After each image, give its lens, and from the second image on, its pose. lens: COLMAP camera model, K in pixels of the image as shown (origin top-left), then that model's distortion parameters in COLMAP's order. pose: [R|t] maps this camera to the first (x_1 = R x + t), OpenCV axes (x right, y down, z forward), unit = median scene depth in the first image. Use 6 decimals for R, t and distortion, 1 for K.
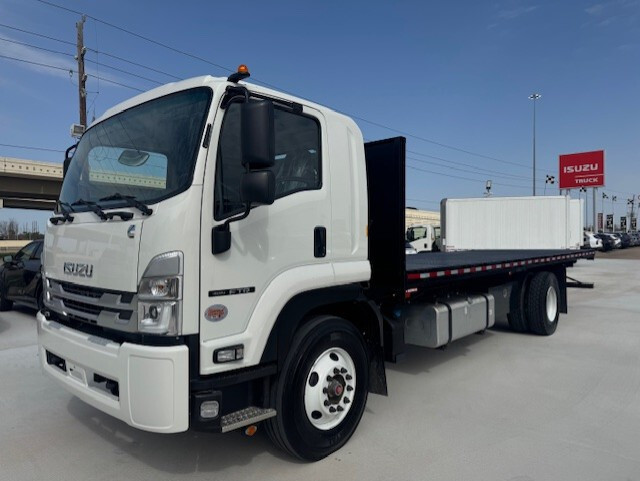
lens RADIAL K [[462.1, 0, 330.1], [0, 462.1, 238.9], [0, 0, 1]] dist [0.002283, -0.001446]
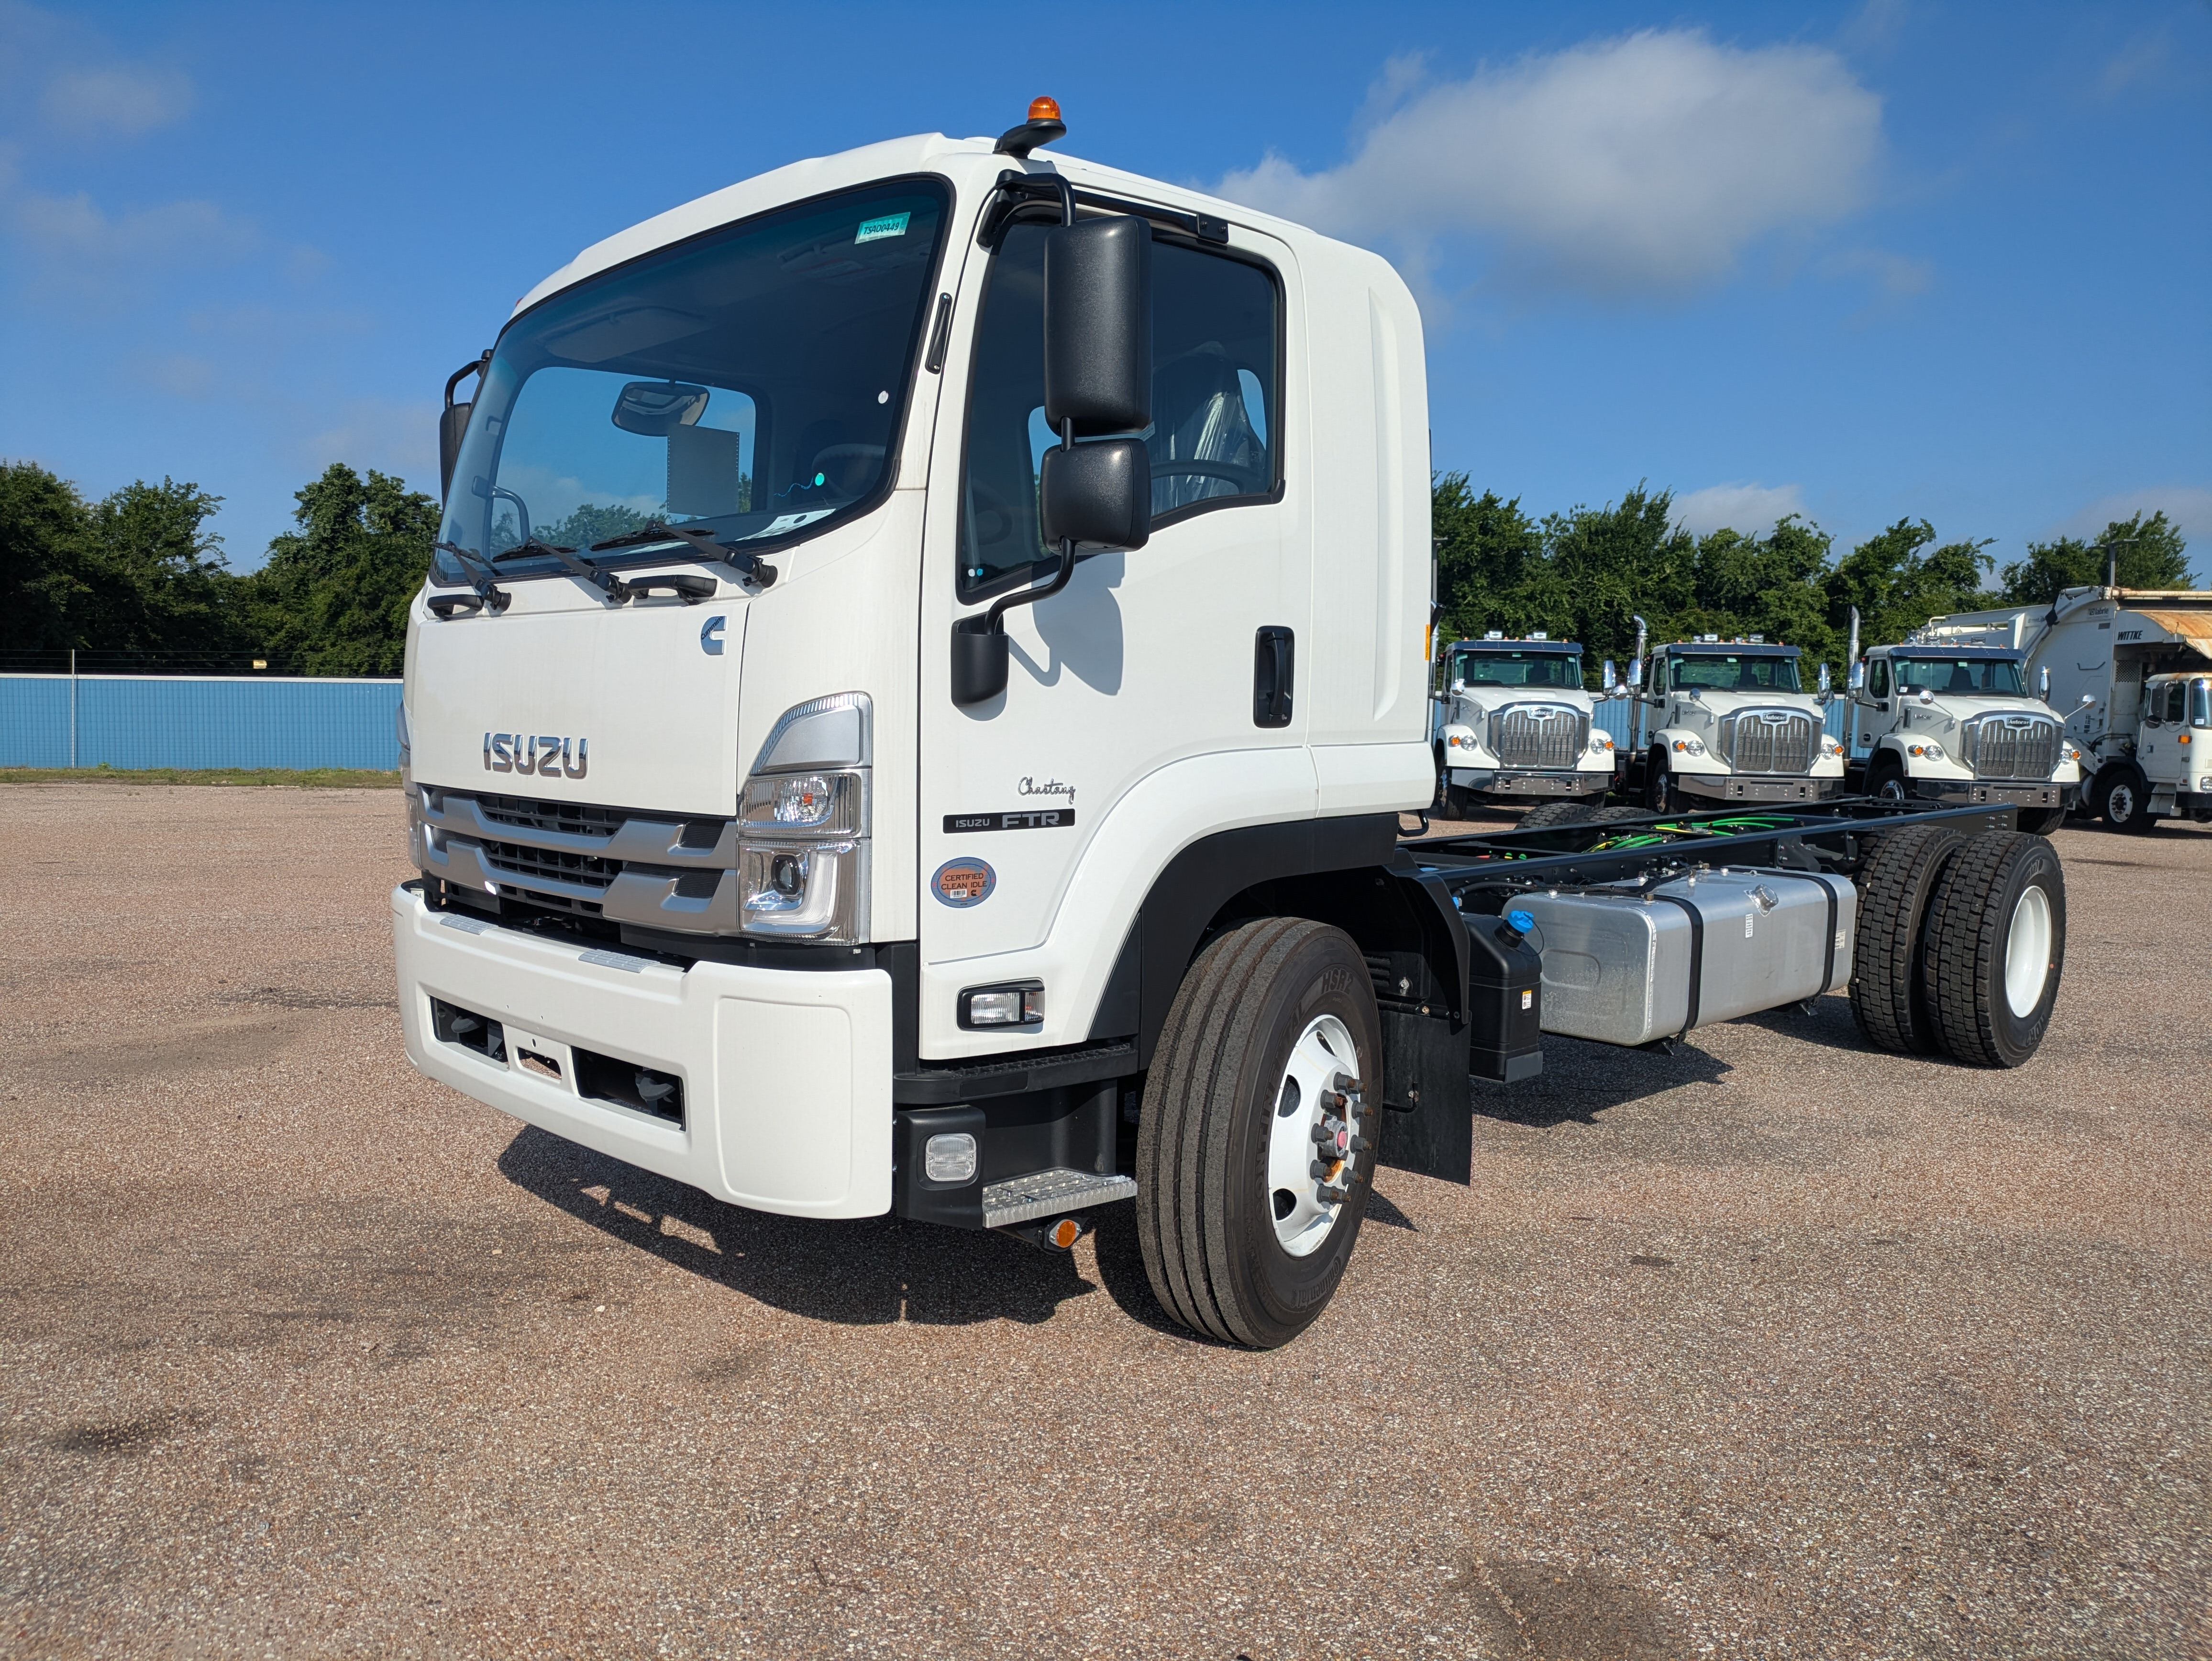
lens RADIAL K [[1702.8, 0, 1036.5], [0, 1702.8, 885.2], [0, 0, 1]] dist [-0.001399, -0.001706]
pose [[0.992977, 0.019909, -0.116624, -0.051183], [-0.007146, 0.994033, 0.108847, 0.028388], [0.118095, -0.107249, 0.987194, -0.198258]]
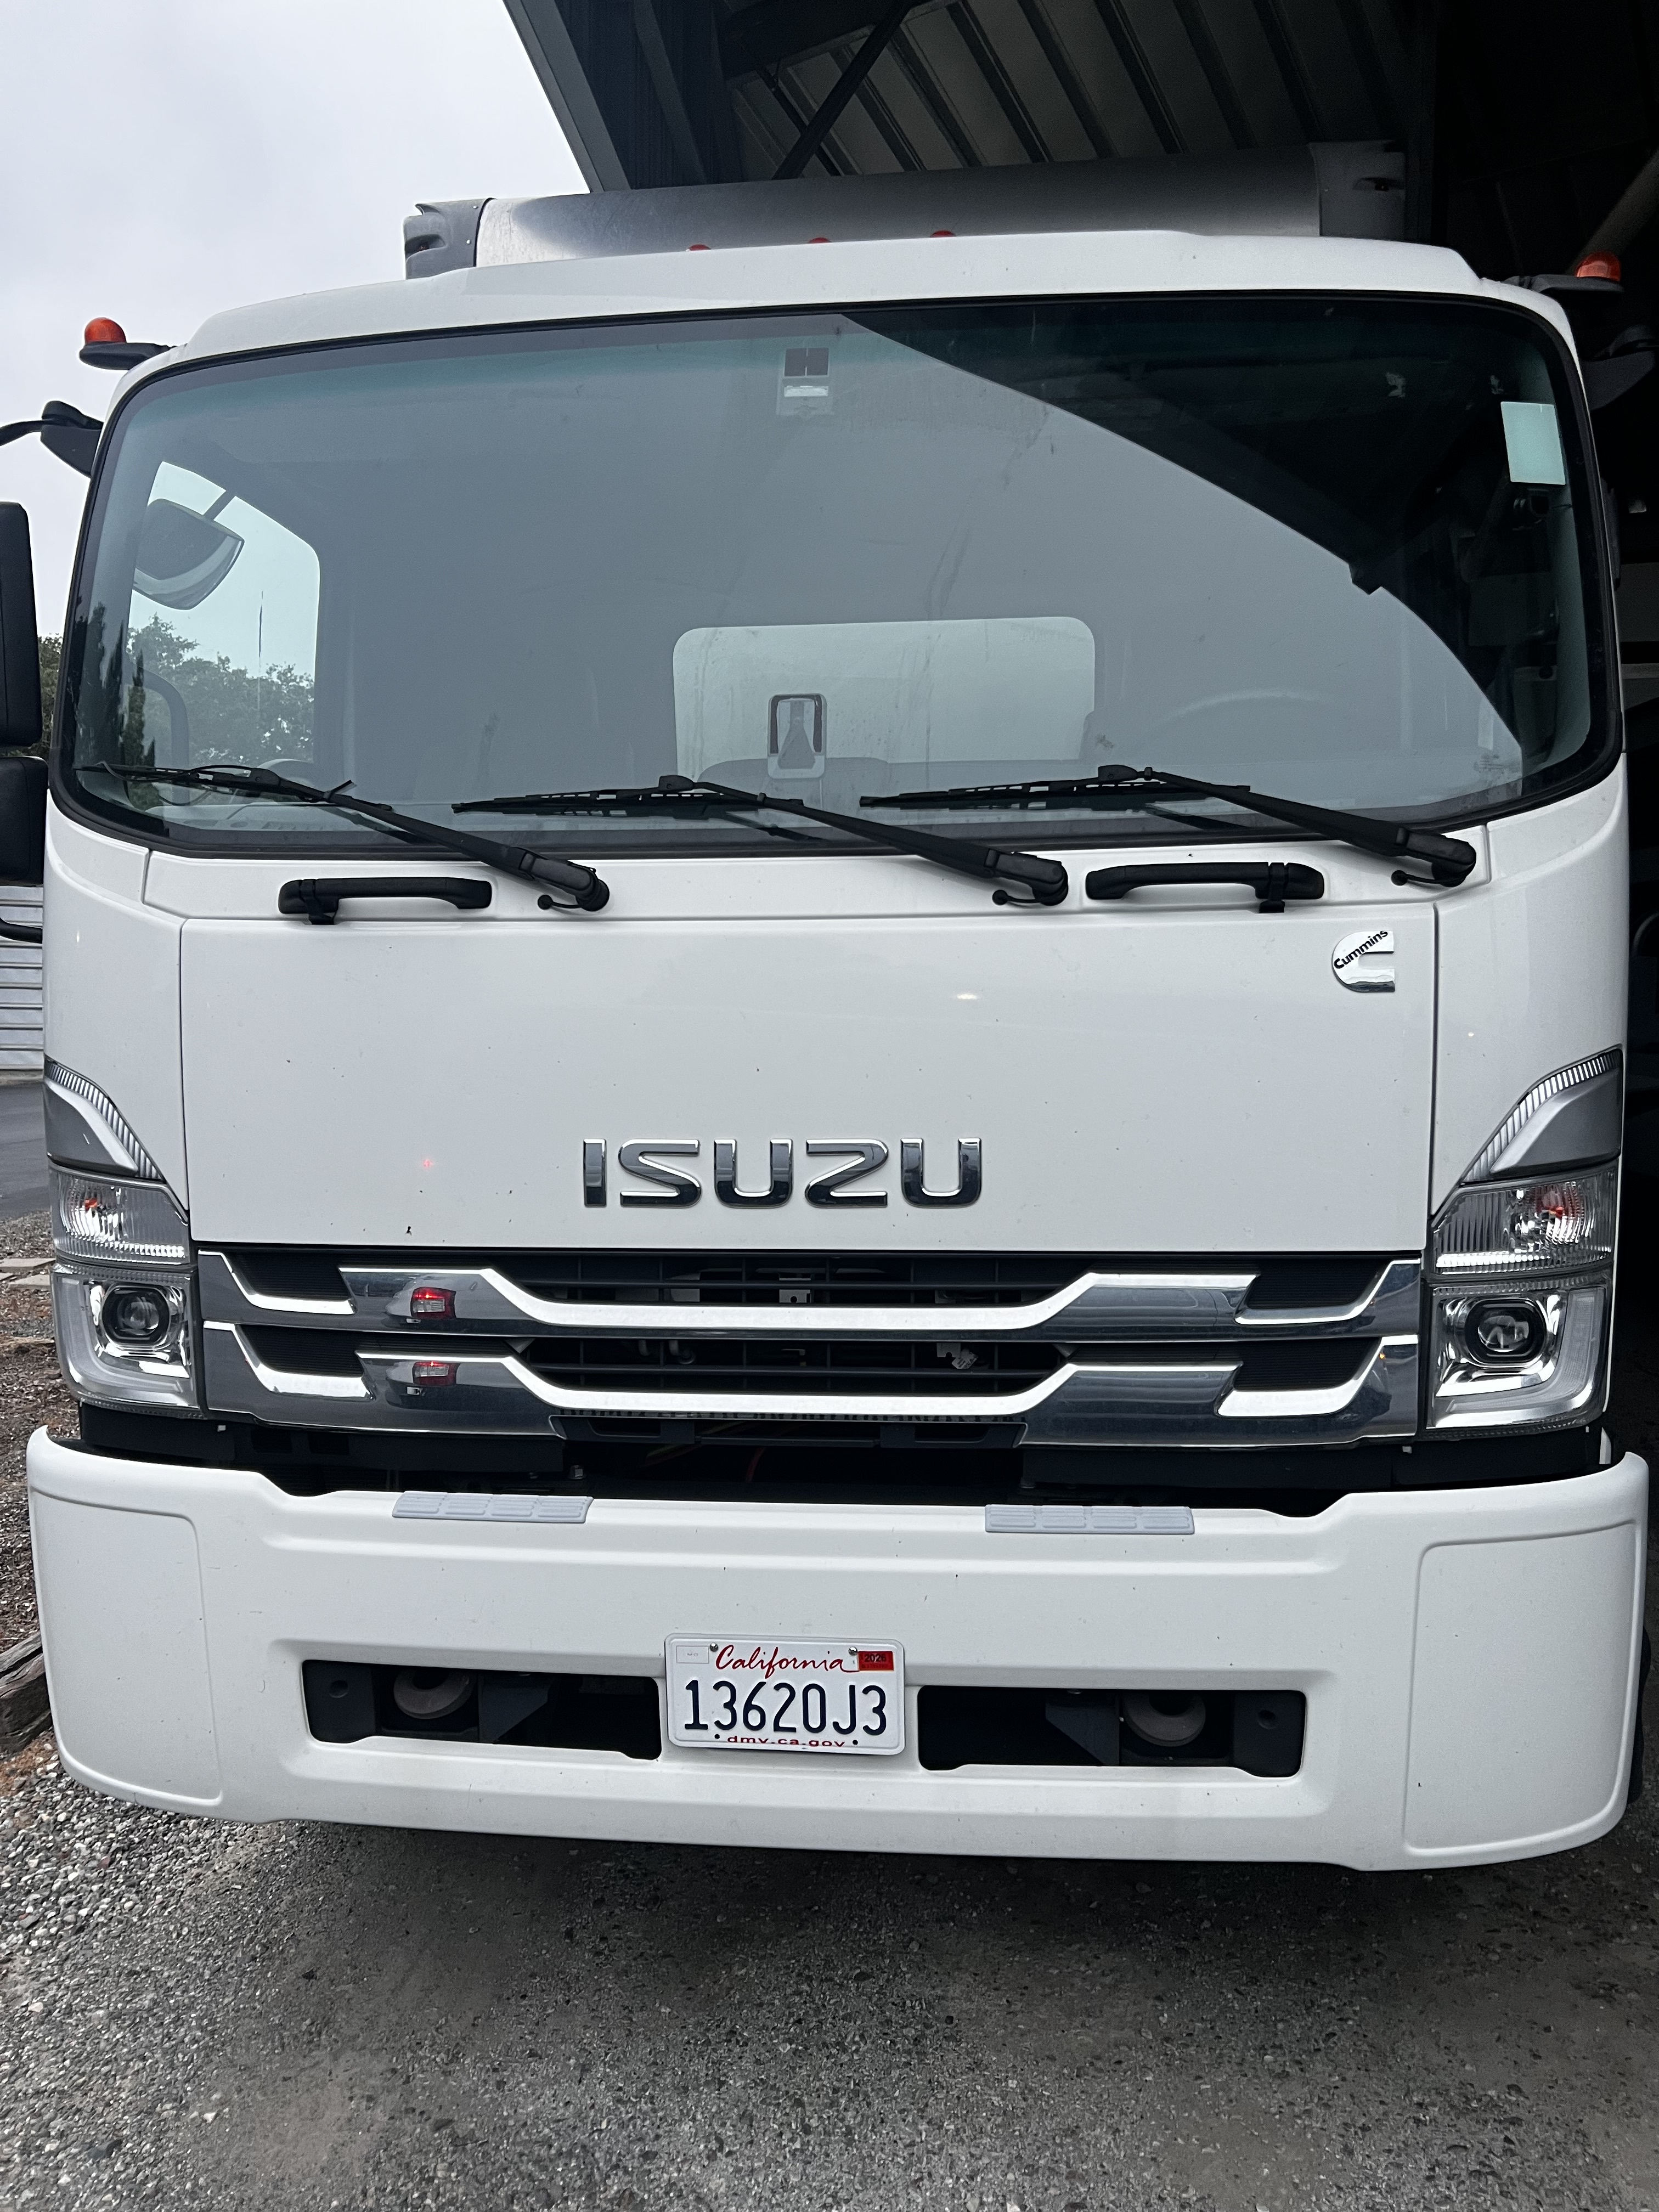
lens RADIAL K [[2057.5, 0, 829.5], [0, 2057.5, 1106.0], [0, 0, 1]] dist [-0.002898, -0.006777]
pose [[0.836621, -0.040052, 0.546316, -1.106569], [0.011611, 0.998396, 0.055414, -0.004331], [-0.547659, -0.040017, 0.835744, 0.348367]]
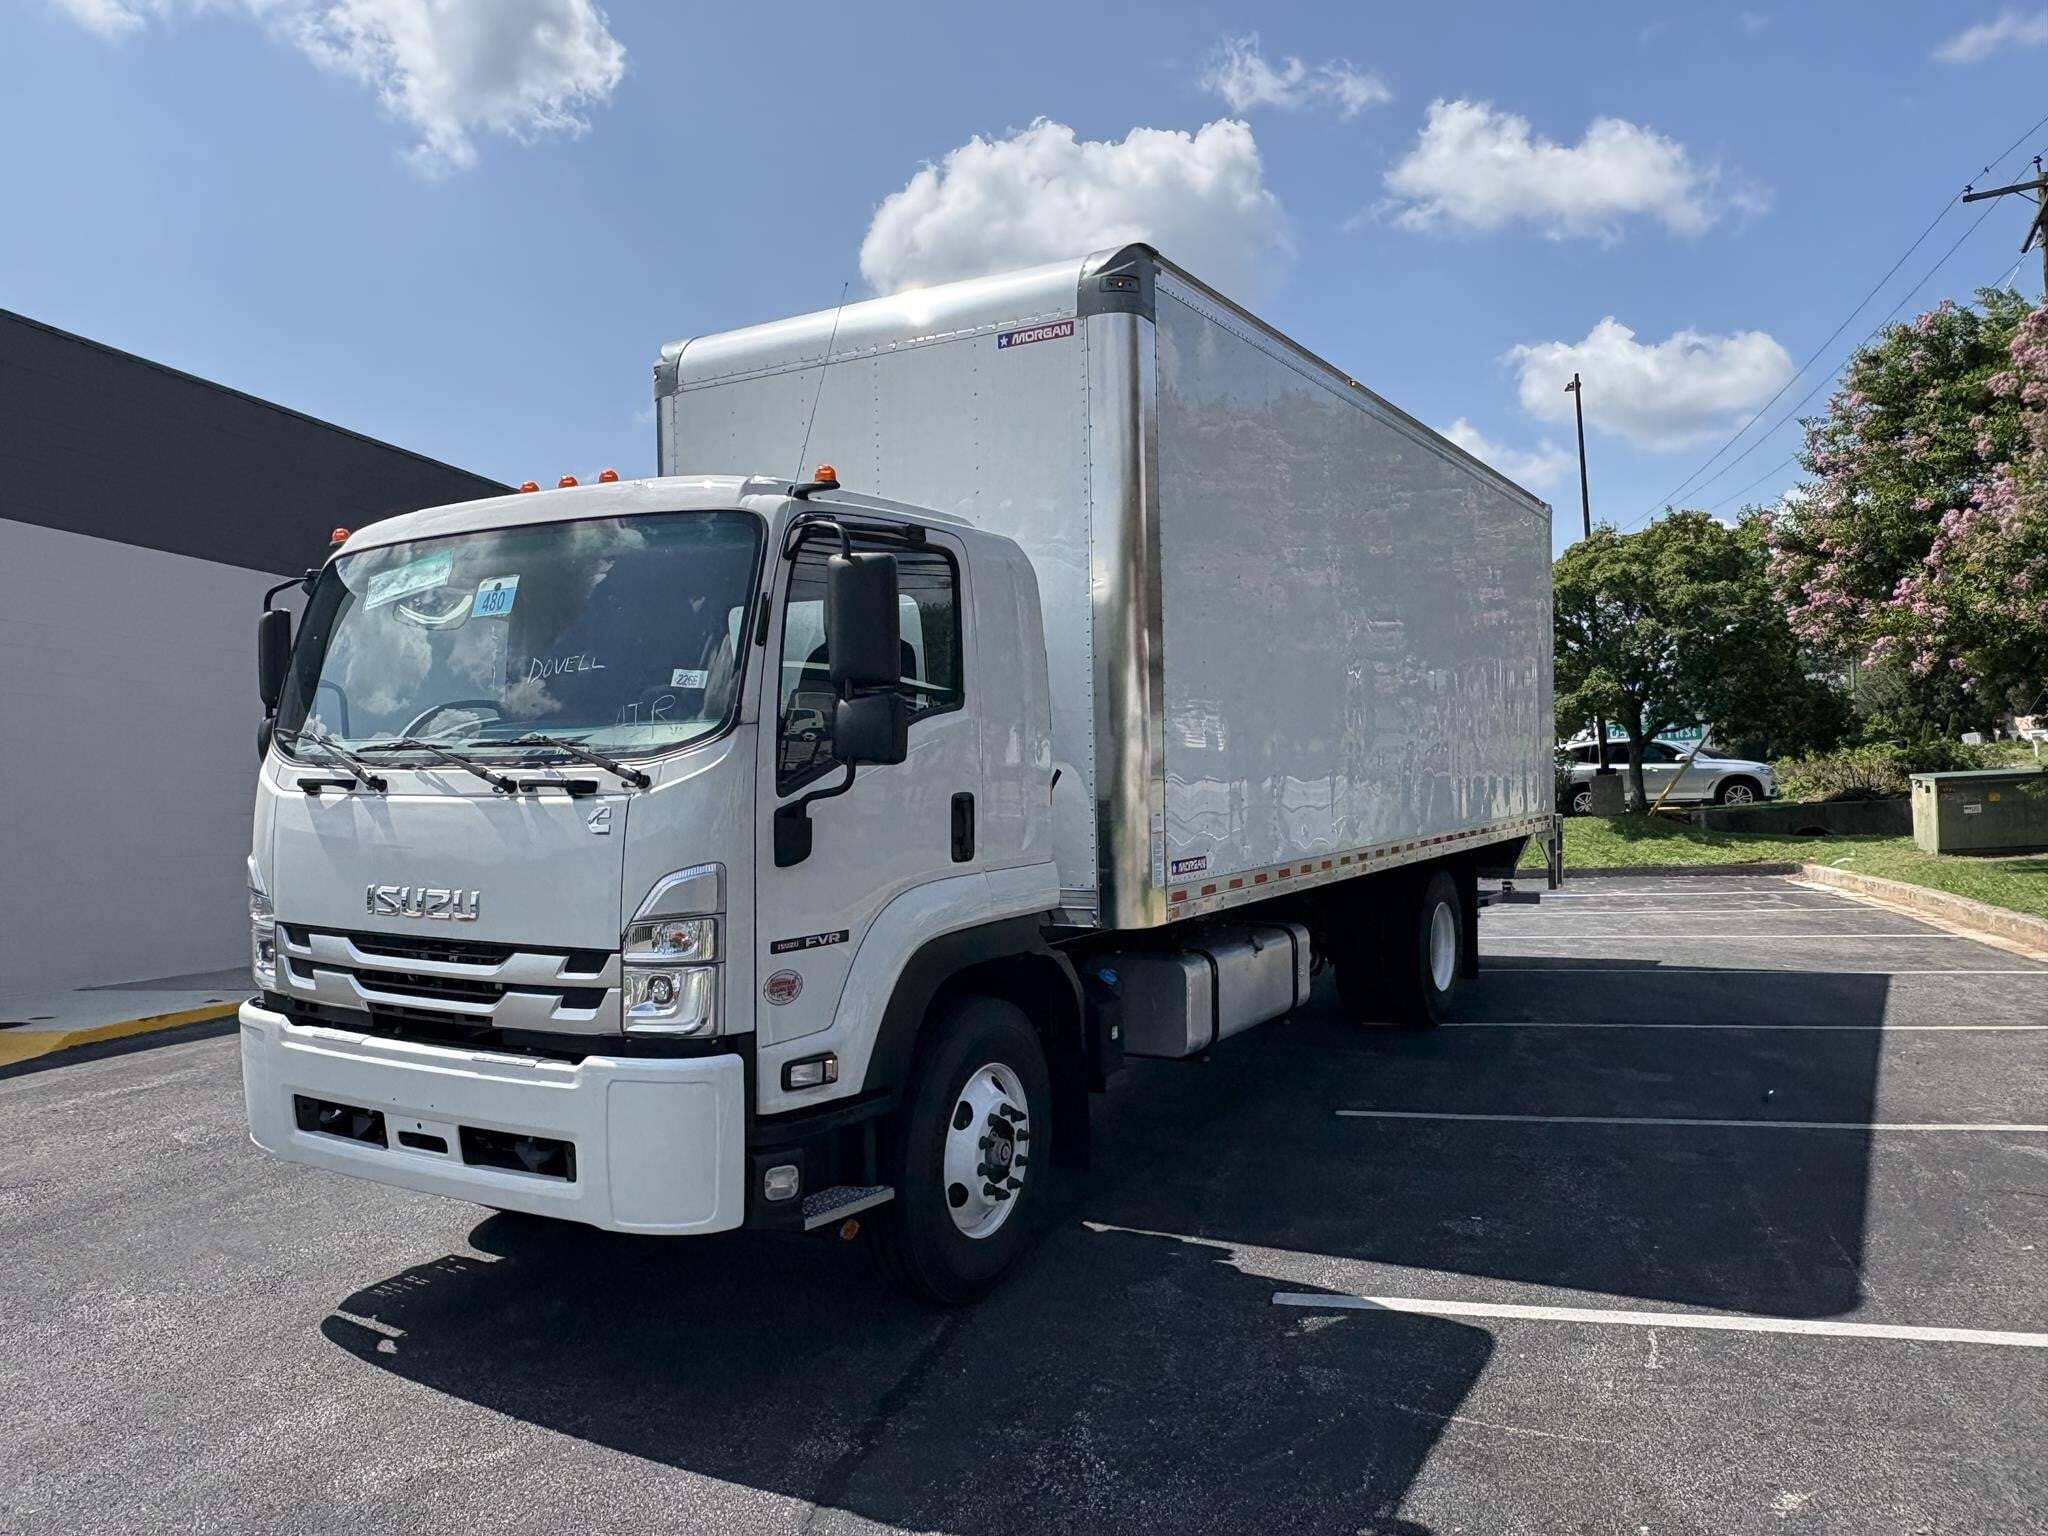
lens RADIAL K [[1478.6, 0, 1056.4], [0, 1478.6, 762.8], [0, 0, 1]] dist [0.002283, -0.001446]
pose [[0.982250, -0.006985, 0.187449, -0.249172], [0.007024, 0.999975, 0.000455, -0.070664], [-0.187447, 0.000869, 0.982274, -0.555078]]
